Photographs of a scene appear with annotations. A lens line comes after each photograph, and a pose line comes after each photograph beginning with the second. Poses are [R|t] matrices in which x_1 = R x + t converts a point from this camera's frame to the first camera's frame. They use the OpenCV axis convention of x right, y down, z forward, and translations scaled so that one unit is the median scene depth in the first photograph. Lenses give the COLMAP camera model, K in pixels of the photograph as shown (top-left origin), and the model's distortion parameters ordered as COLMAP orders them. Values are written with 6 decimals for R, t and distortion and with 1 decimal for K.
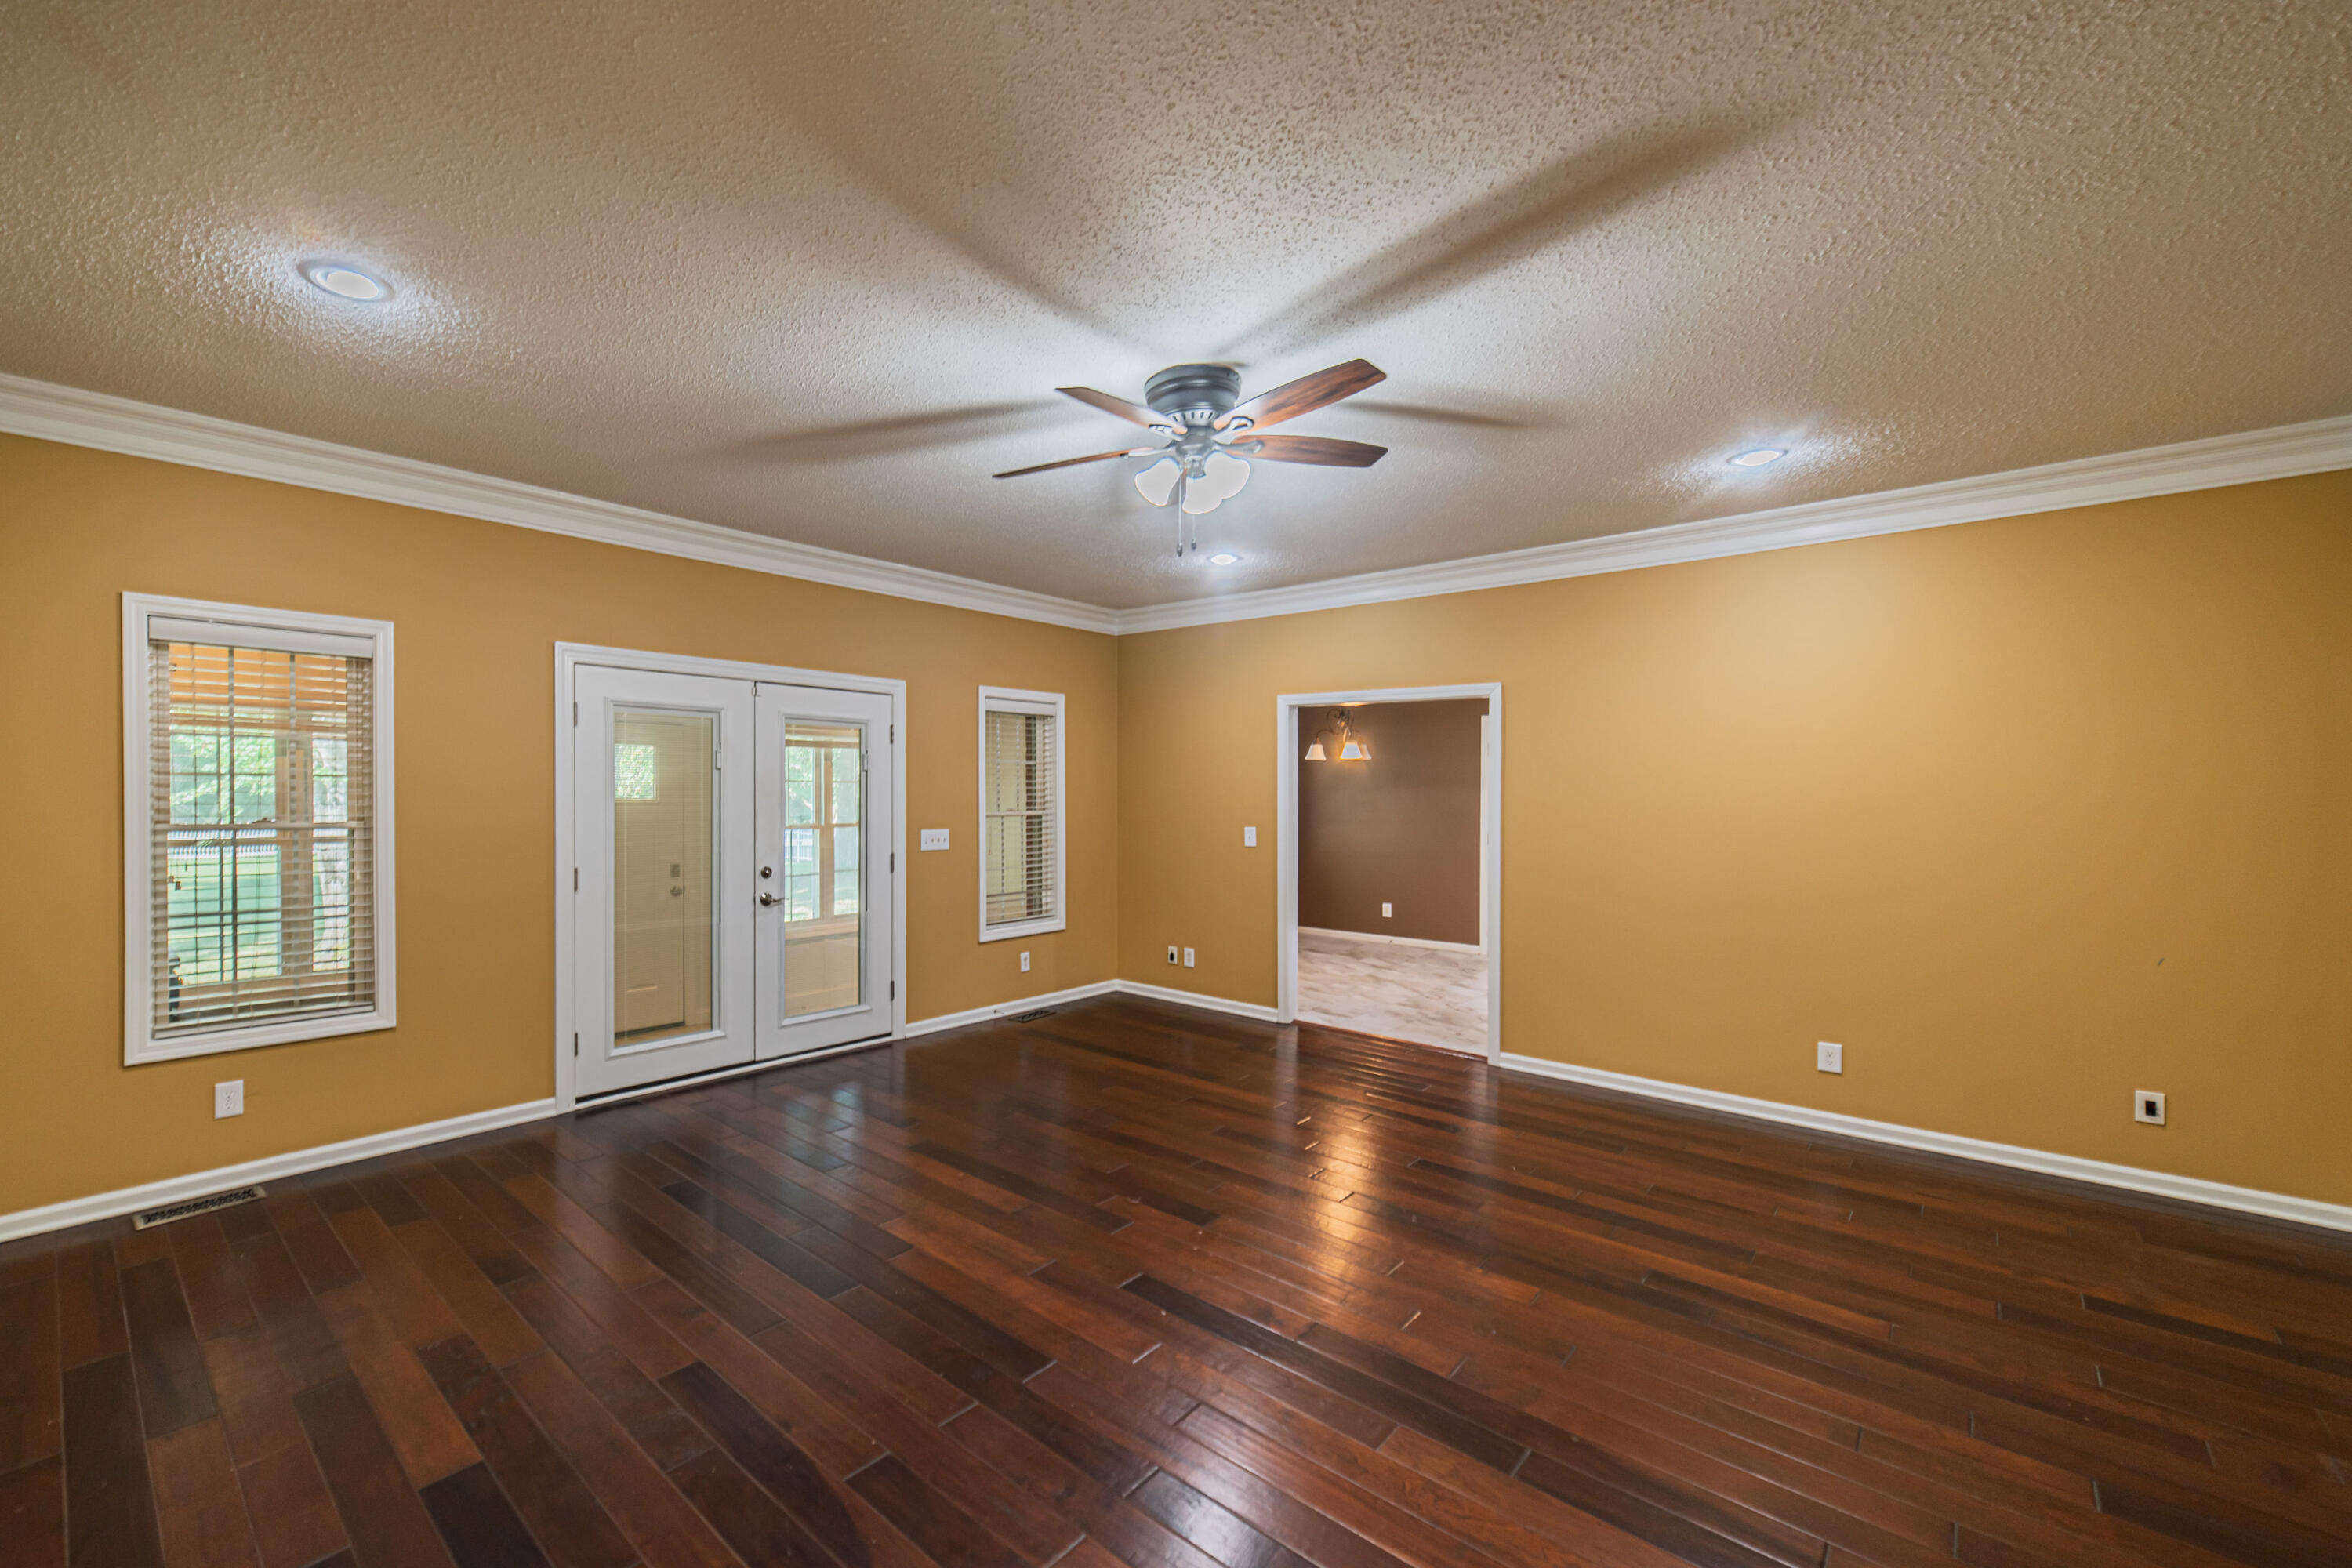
lens RADIAL K [[960.0, 0, 1180.0], [0, 960.0, 794.7], [0, 0, 1]] dist [0.001890, 0.000186]
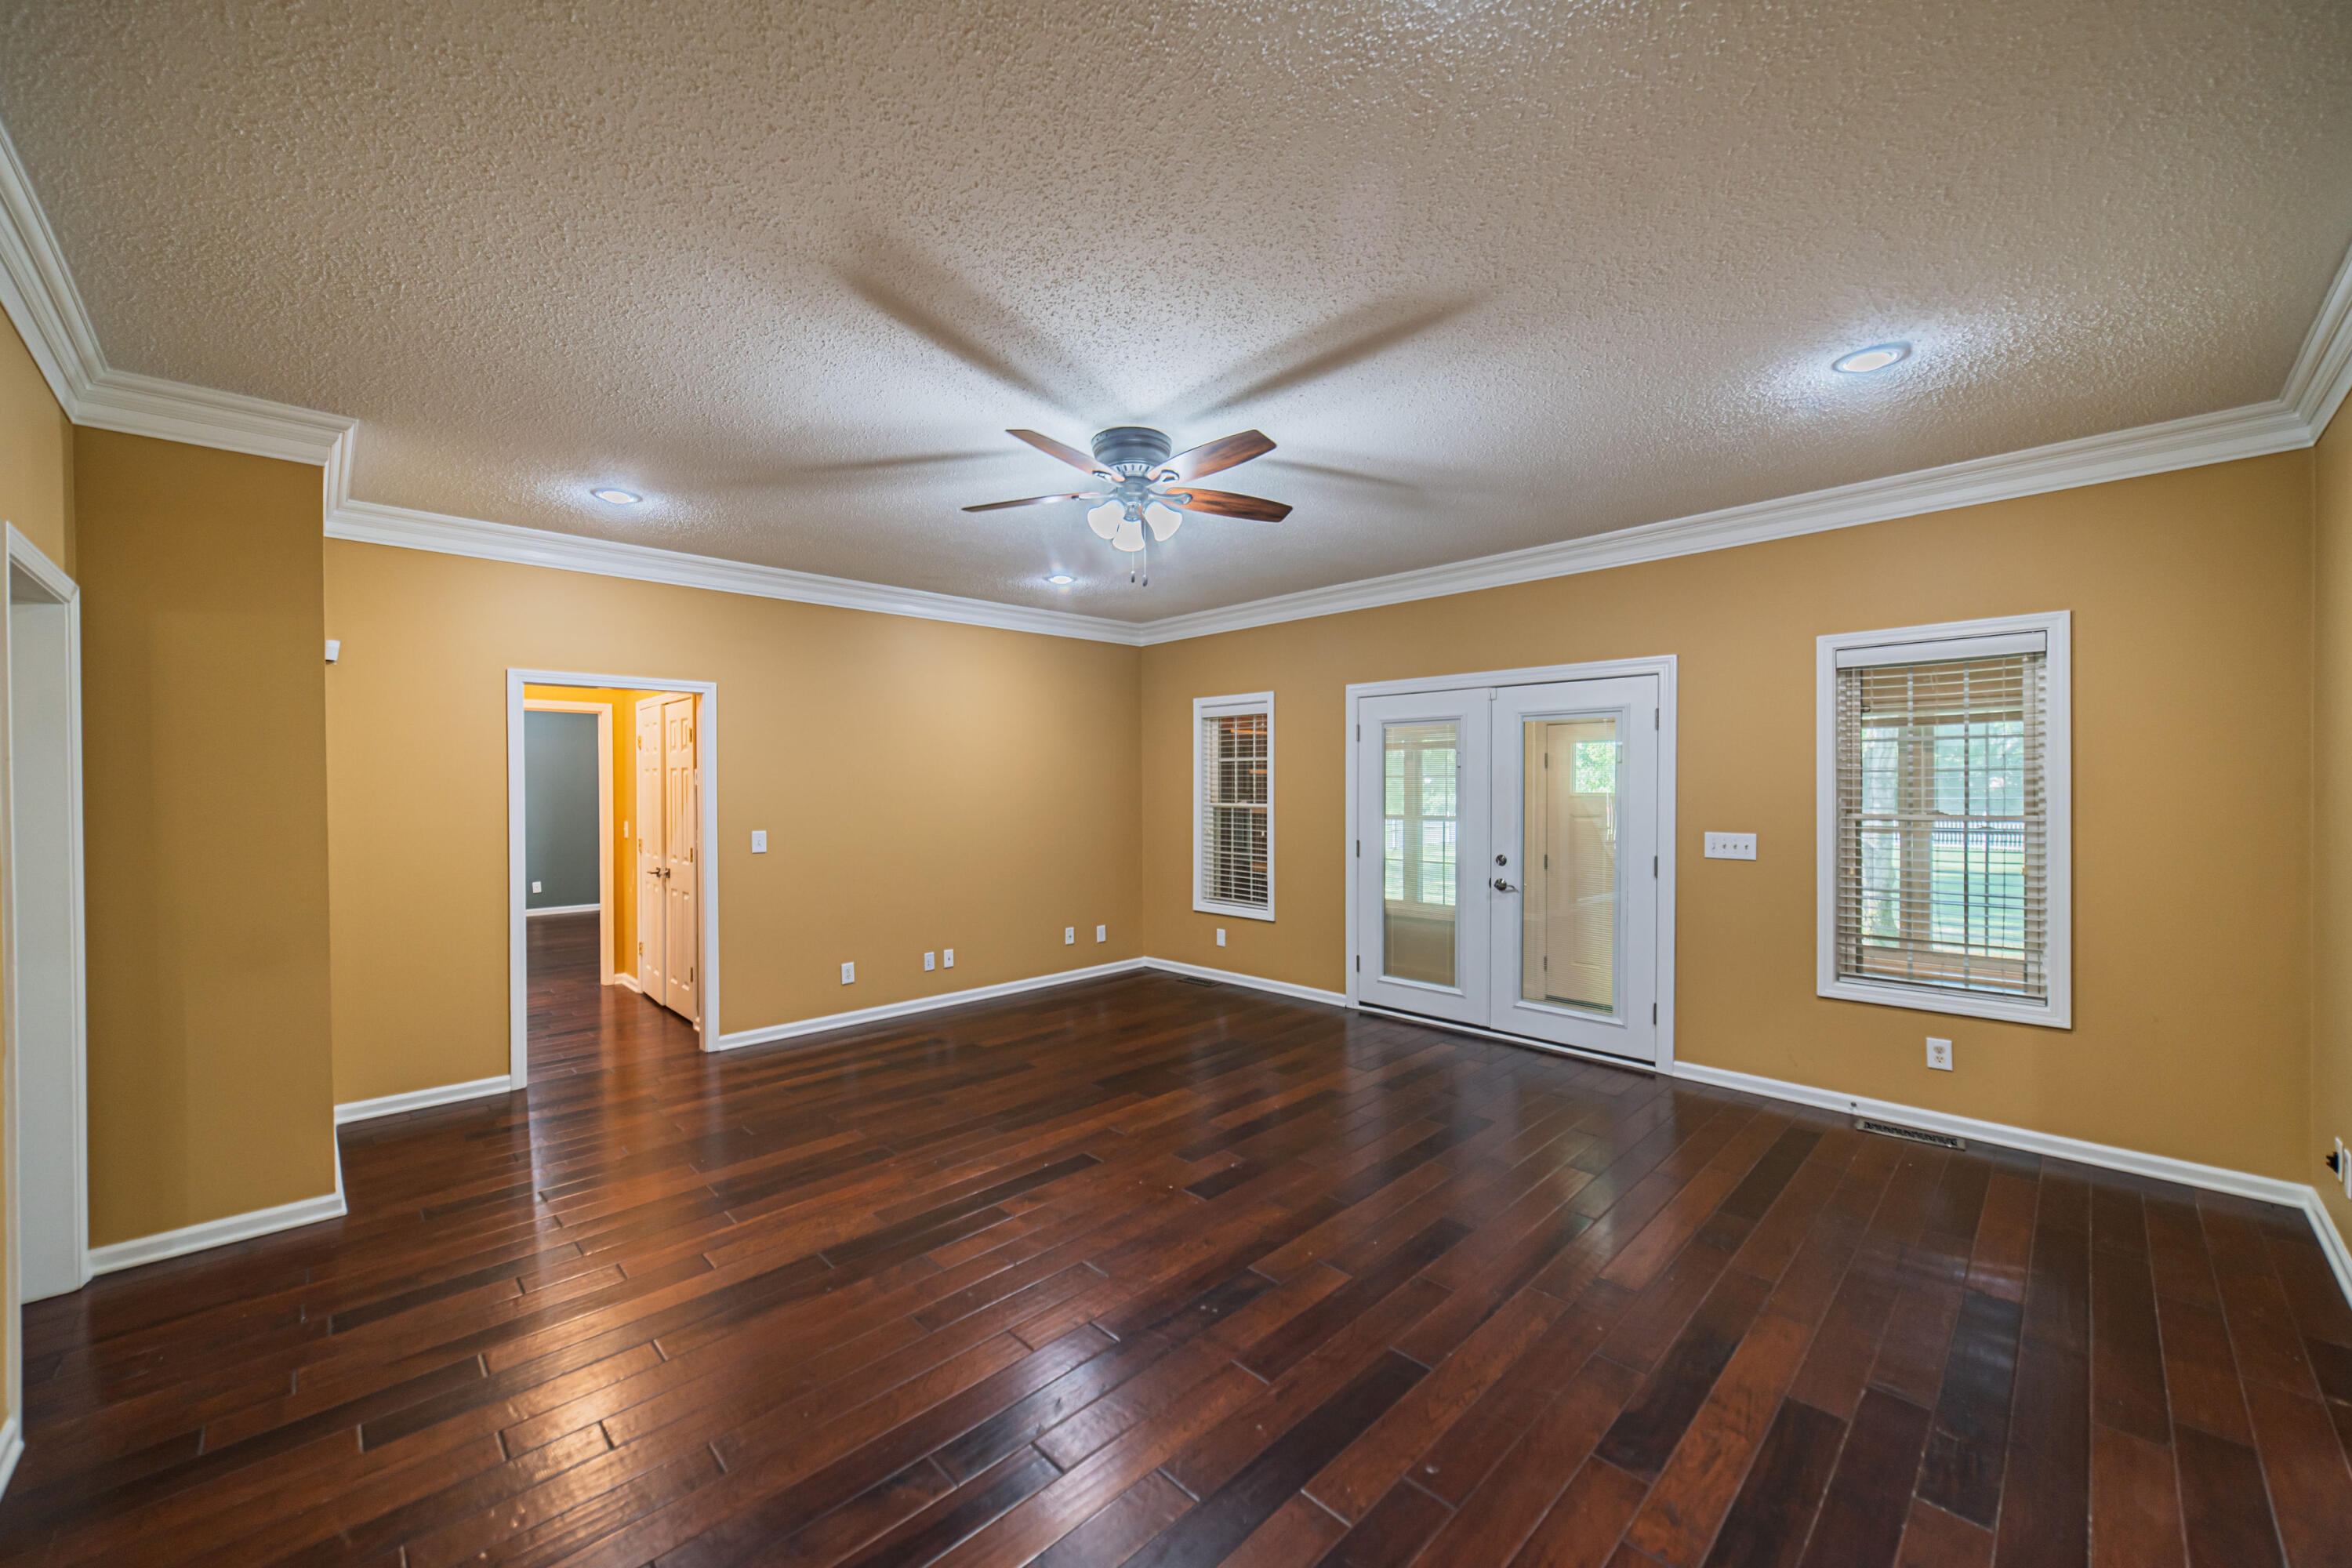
lens RADIAL K [[892.3, 0, 1180.9], [0, 892.3, 788.3], [0, 0, 1]] dist [-0.000694, -0.000046]
pose [[-0.094128, -0.002173, -0.995558, 0.528462], [0.000303, 0.999998, -0.002212, 0.001292], [0.995560, -0.000510, -0.094127, 0.630862]]
